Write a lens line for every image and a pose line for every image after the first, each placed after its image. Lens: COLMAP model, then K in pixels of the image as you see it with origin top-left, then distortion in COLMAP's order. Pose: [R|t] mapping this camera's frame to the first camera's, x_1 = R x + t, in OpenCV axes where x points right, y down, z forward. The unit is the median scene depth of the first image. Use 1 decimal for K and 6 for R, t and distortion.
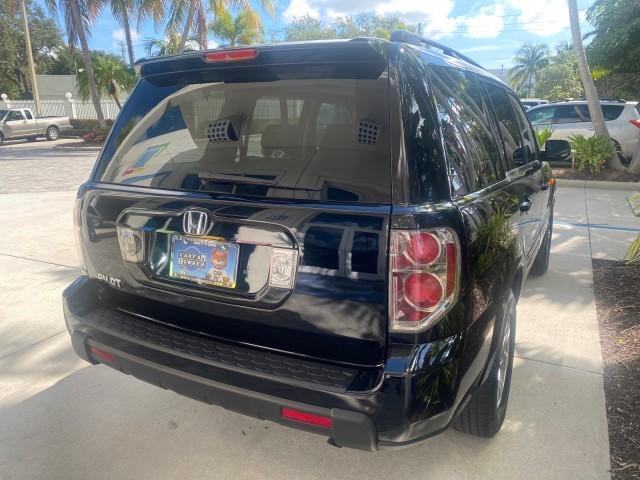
lens RADIAL K [[481.4, 0, 322.9], [0, 481.4, 239.0], [0, 0, 1]] dist [0.023815, -0.031225]
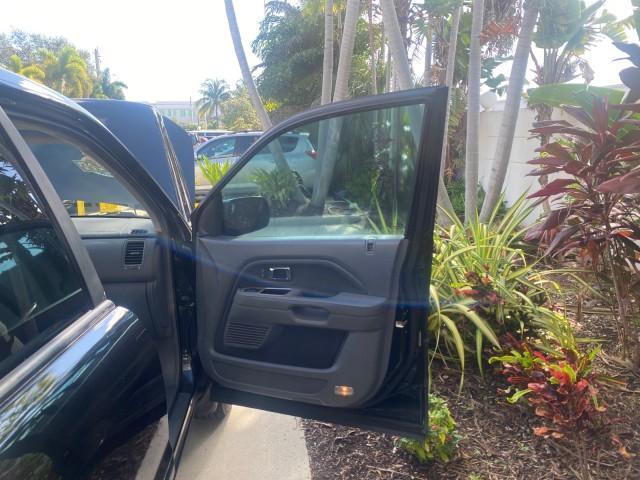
lens RADIAL K [[481.4, 0, 315.4], [0, 481.4, 240.3], [0, 0, 1]] dist [0.023815, -0.031225]
pose [[0.836939, -0.120080, 0.533960, 0.068194], [0.150356, 0.988542, -0.013362, -0.031989], [-0.526238, 0.091467, 0.845404, 0.113552]]
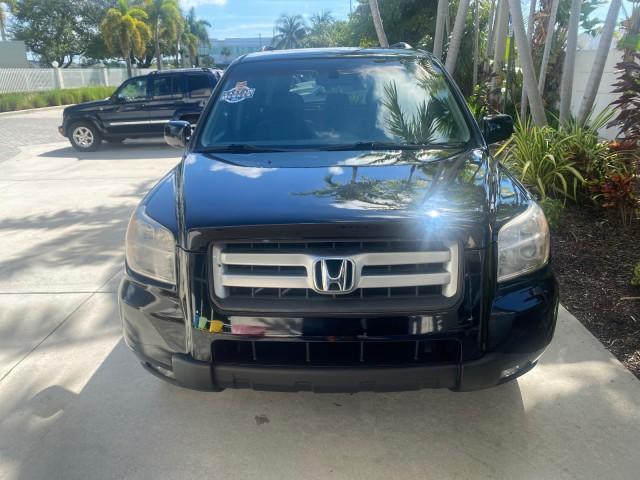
lens RADIAL K [[481.4, 0, 316.9], [0, 481.4, 238.0], [0, 0, 1]] dist [0.023815, -0.031225]
pose [[0.899075, -0.149744, 0.411388, -0.080513], [0.126132, 0.988440, 0.084131, -0.004716], [-0.419231, -0.023751, 0.907569, 0.015383]]
